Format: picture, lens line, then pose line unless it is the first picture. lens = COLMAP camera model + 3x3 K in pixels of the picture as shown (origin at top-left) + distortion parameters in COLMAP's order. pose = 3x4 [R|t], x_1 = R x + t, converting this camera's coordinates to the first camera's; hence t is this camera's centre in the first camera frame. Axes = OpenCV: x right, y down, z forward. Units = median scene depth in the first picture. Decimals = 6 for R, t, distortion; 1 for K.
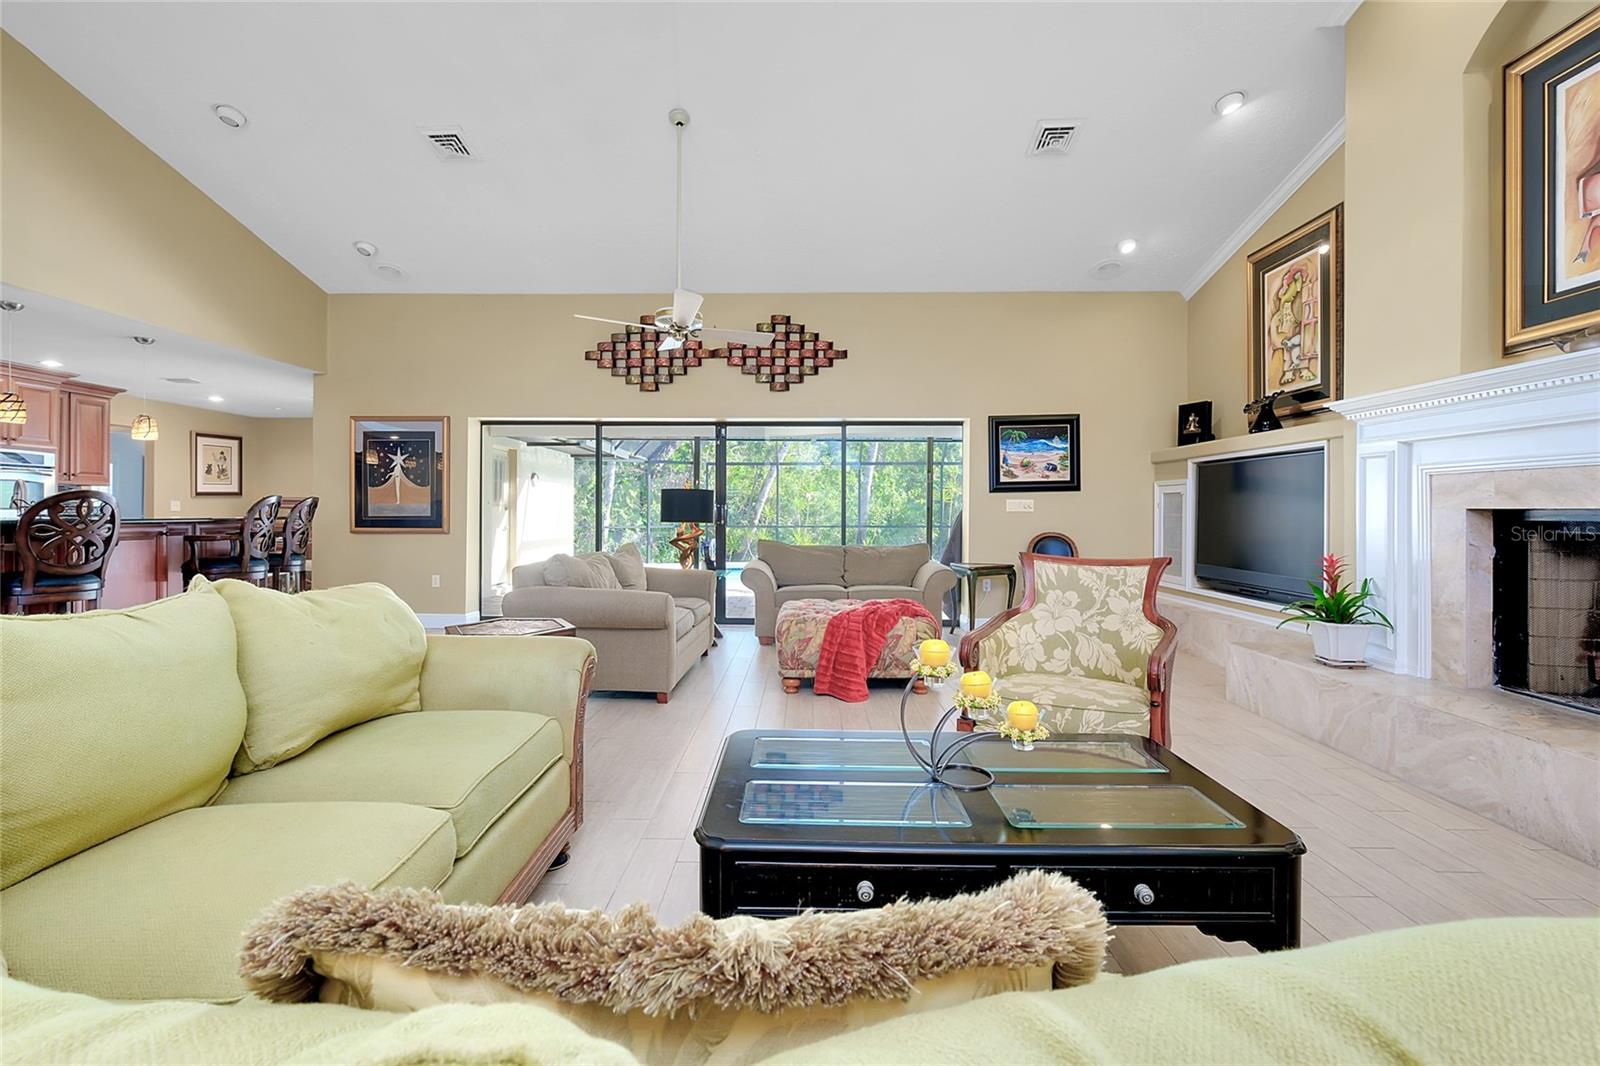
lens RADIAL K [[700.3, 0, 790.3], [0, 700.3, 511.2], [0, 0, 1]] dist [-0.005821, 0.001188]
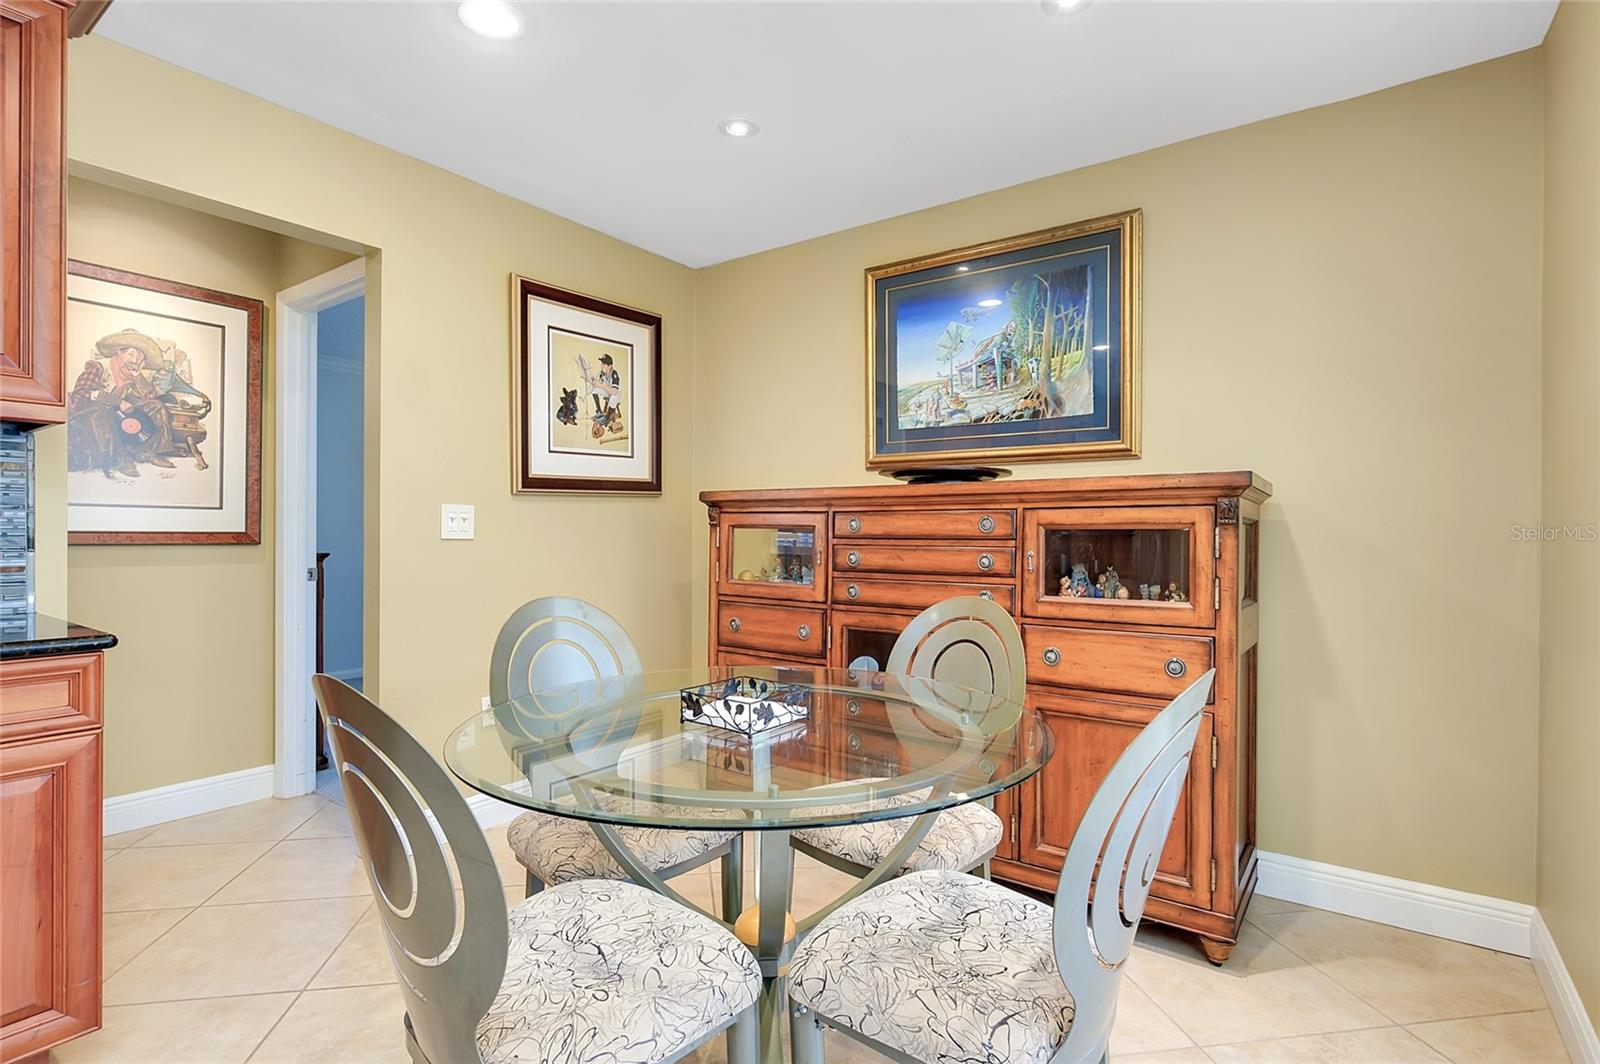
lens RADIAL K [[780.7, 0, 789.4], [0, 780.7, 530.7], [0, 0, 1]] dist [0.001115, 0.002089]
pose [[0.819153, -0.001537, -0.573573, -0.910792], [0.001987, 0.999998, 0.000157, -0.004215], [0.573571, -0.001268, 0.819155, 1.279541]]
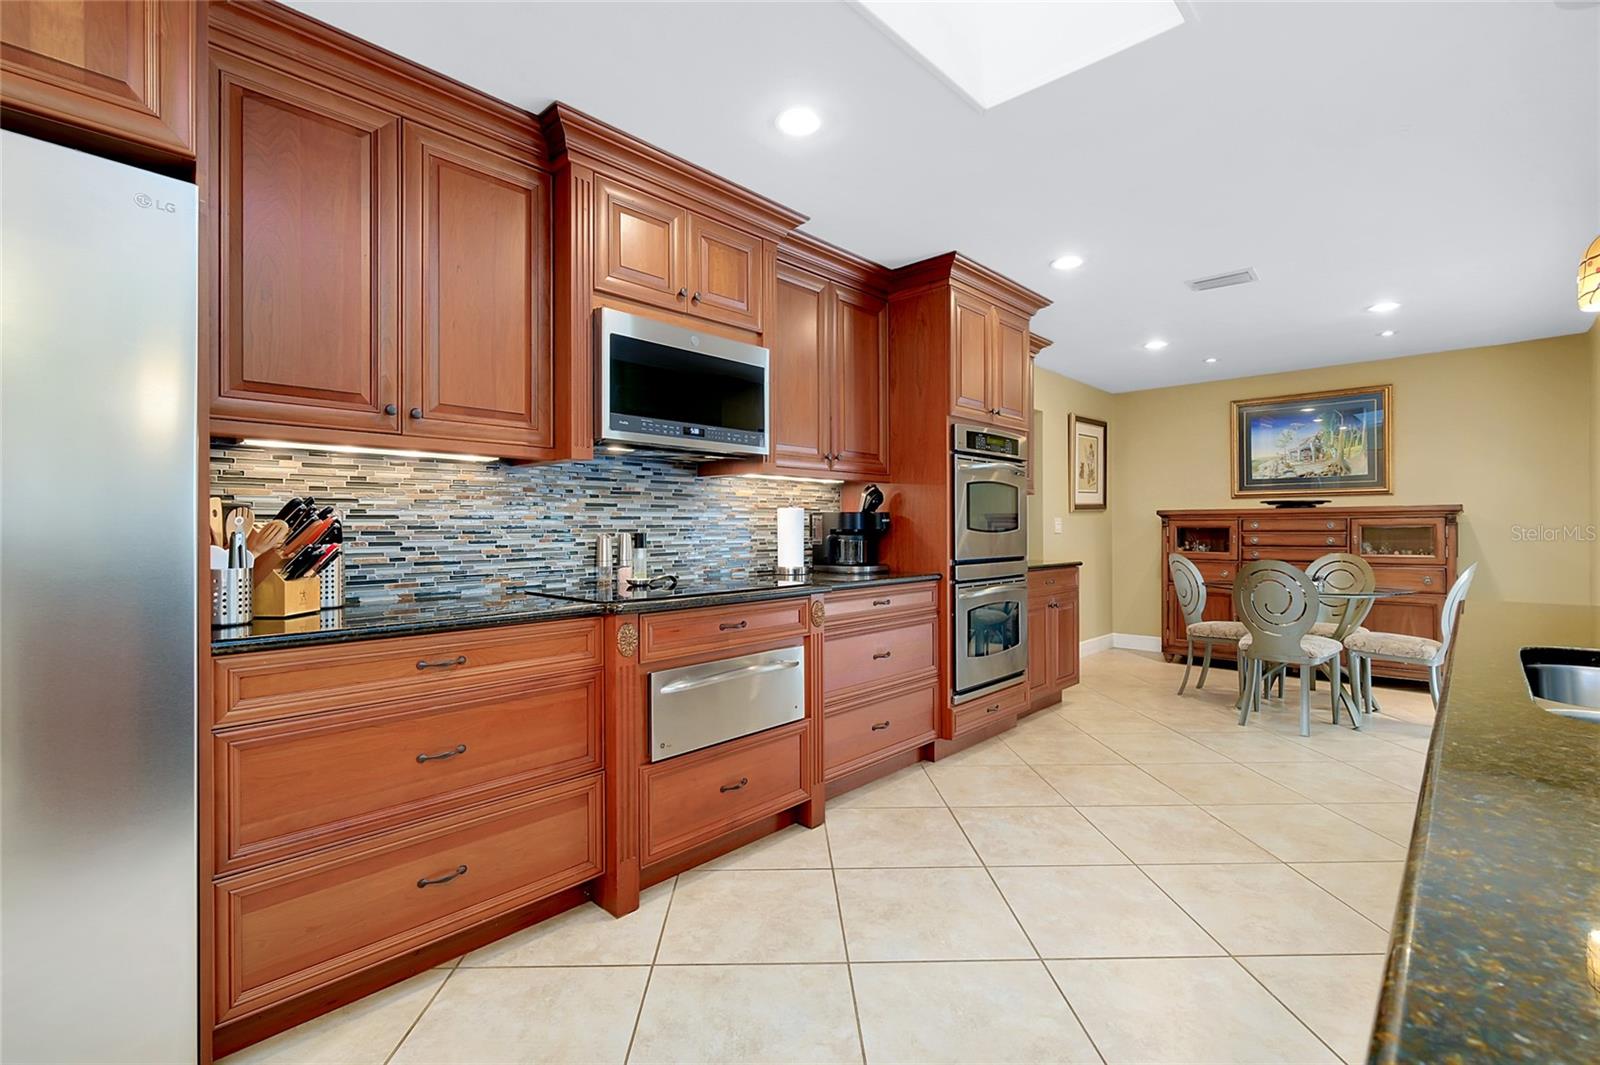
lens RADIAL K [[700.3, 0, 792.8], [0, 700.3, 528.0], [0, 0, 1]] dist [-0.005821, 0.001188]
pose [[0.731861, -0.007989, -0.681407, -0.962801], [0.007247, 0.999966, -0.003941, -0.005307], [0.681415, -0.002054, 0.731894, 0.517440]]
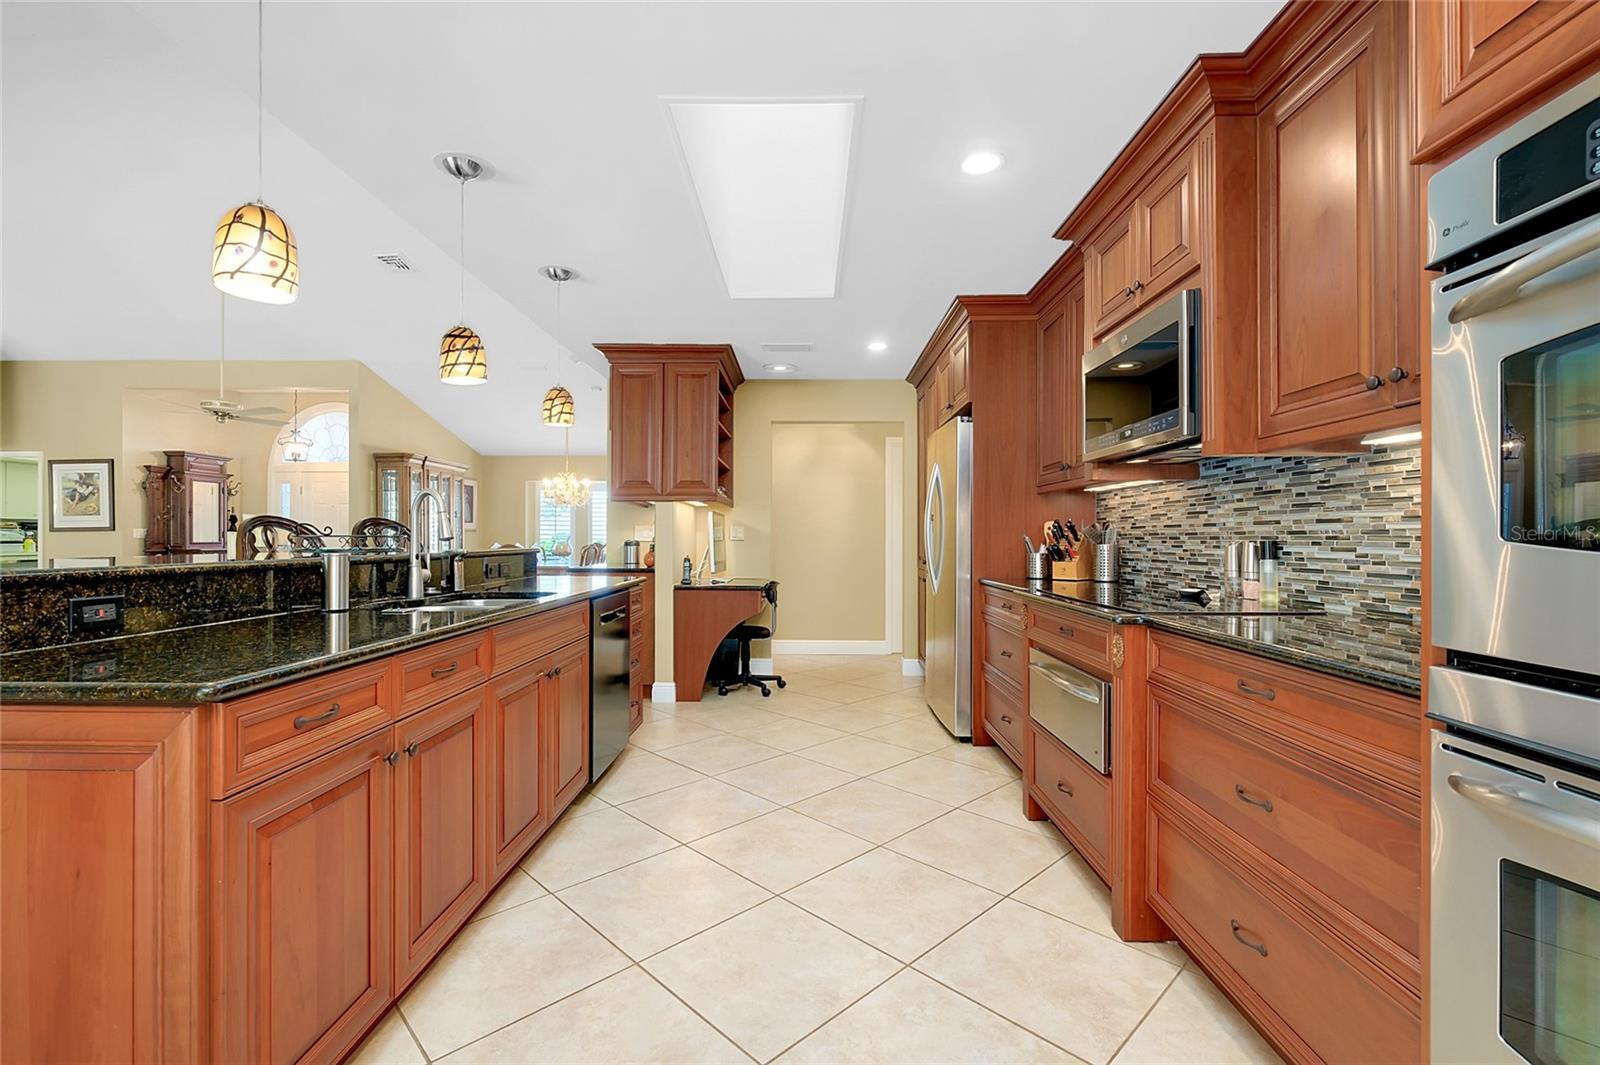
lens RADIAL K [[700.3, 0, 796.9], [0, 700.3, 536.4], [0, 0, 1]] dist [-0.005821, 0.001188]
pose [[-0.999984, -0.005273, -0.002058, -1.115725], [-0.005273, 0.999986, -0.000229, -0.005494], [0.002059, -0.000218, -0.999998, 1.251878]]
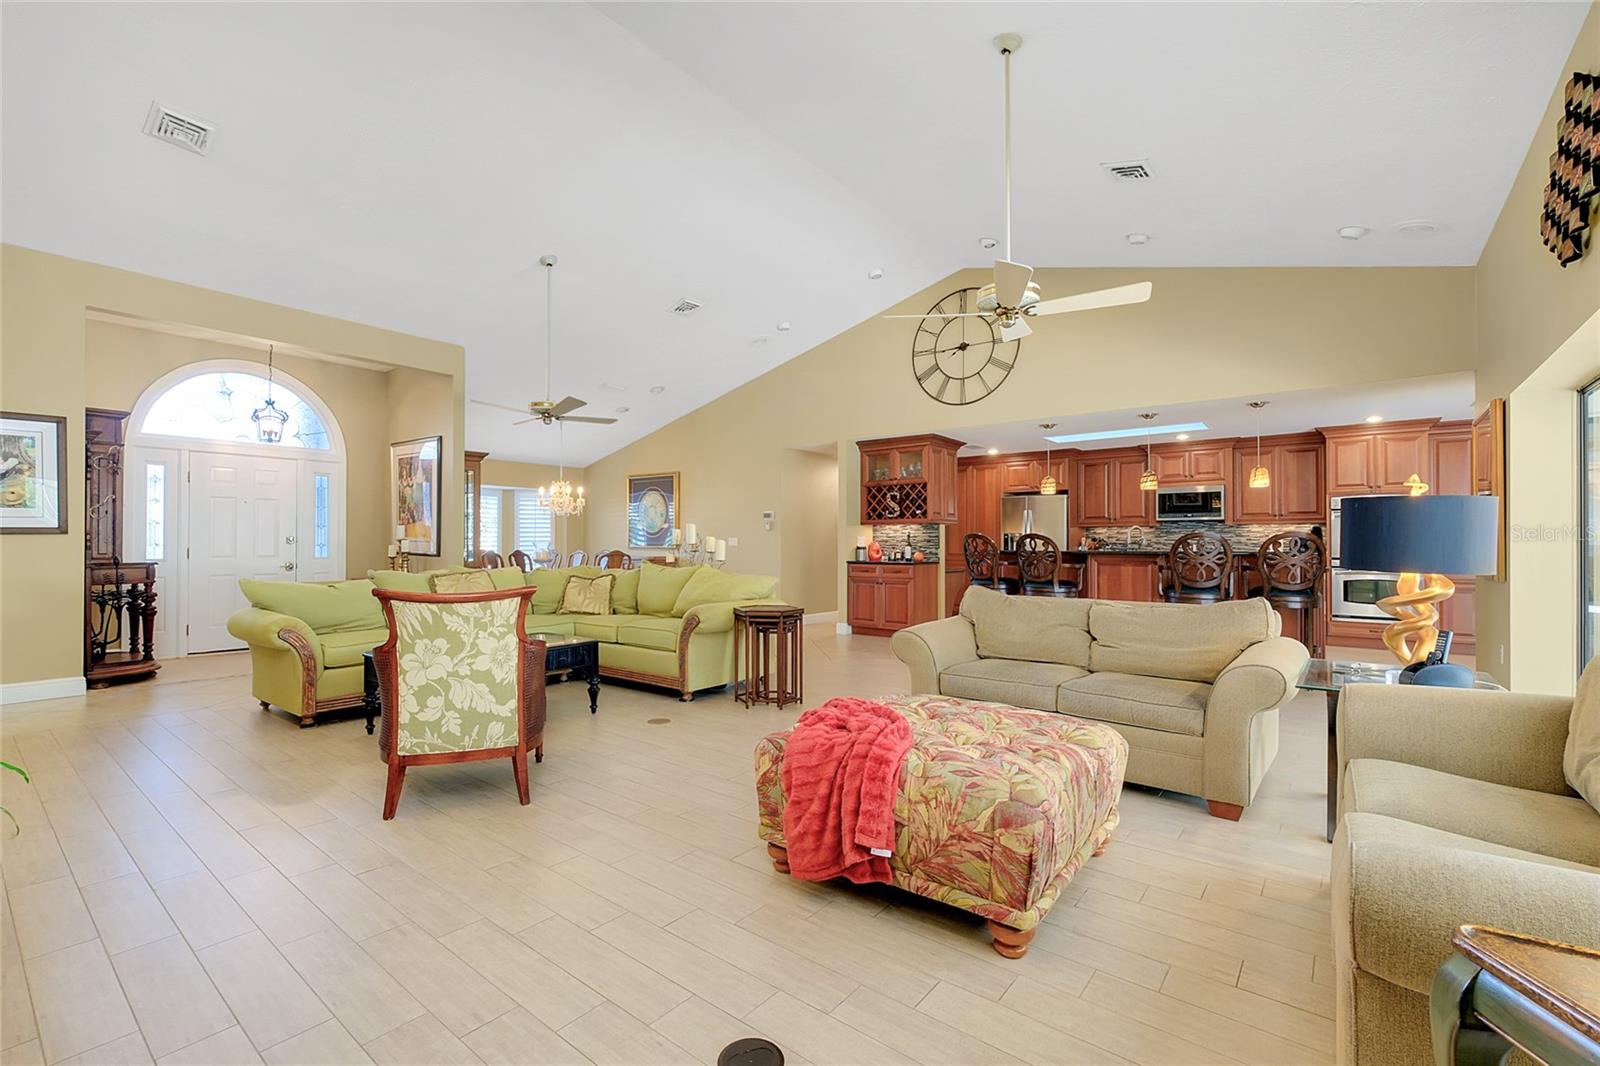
lens RADIAL K [[700.3, 0, 795.2], [0, 700.3, 536.6], [0, 0, 1]] dist [-0.005821, 0.001188]
pose [[-0.611798, -0.012814, -0.790910, 0.496205], [-0.003632, 0.999904, -0.013391, 0.002177], [0.791006, -0.005320, -0.611785, 1.077421]]
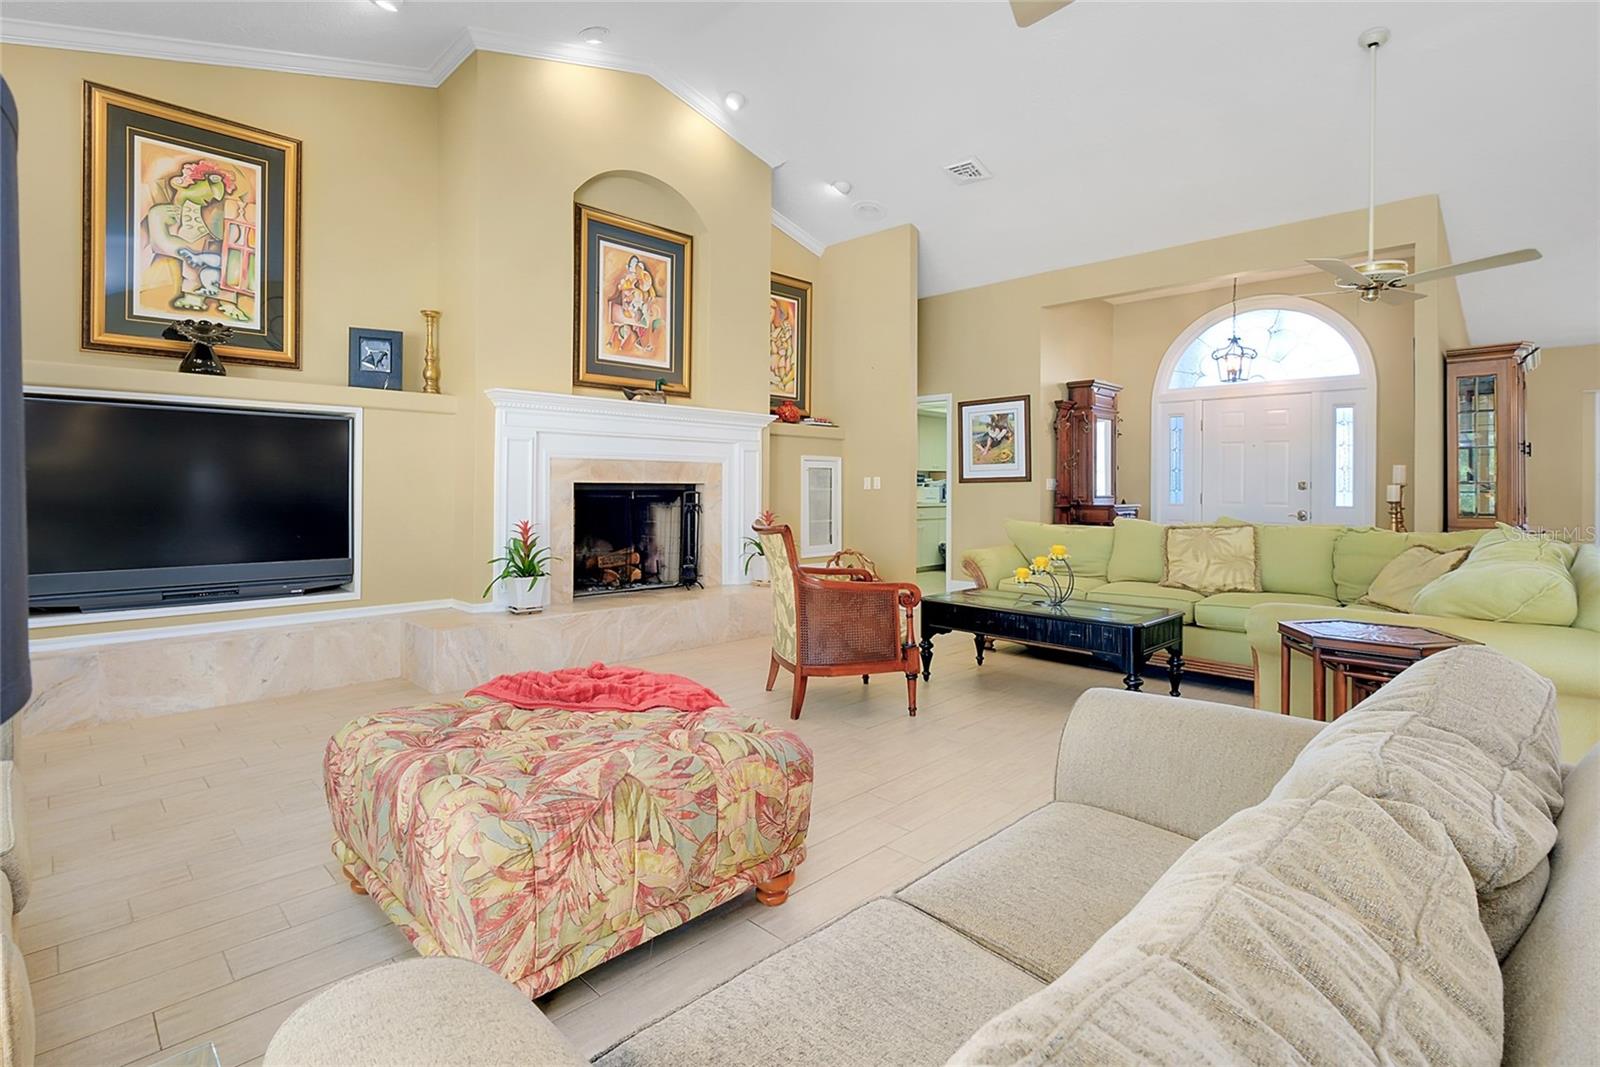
lens RADIAL K [[780.7, 0, 745.5], [0, 780.7, 483.9], [0, 0, 1]] dist [0.001115, 0.002089]
pose [[-0.700607, -0.004442, 0.713534, -0.282280], [-0.007428, 0.999972, -0.001067, -0.000732], [-0.713509, -0.006048, -0.700620, 1.082571]]
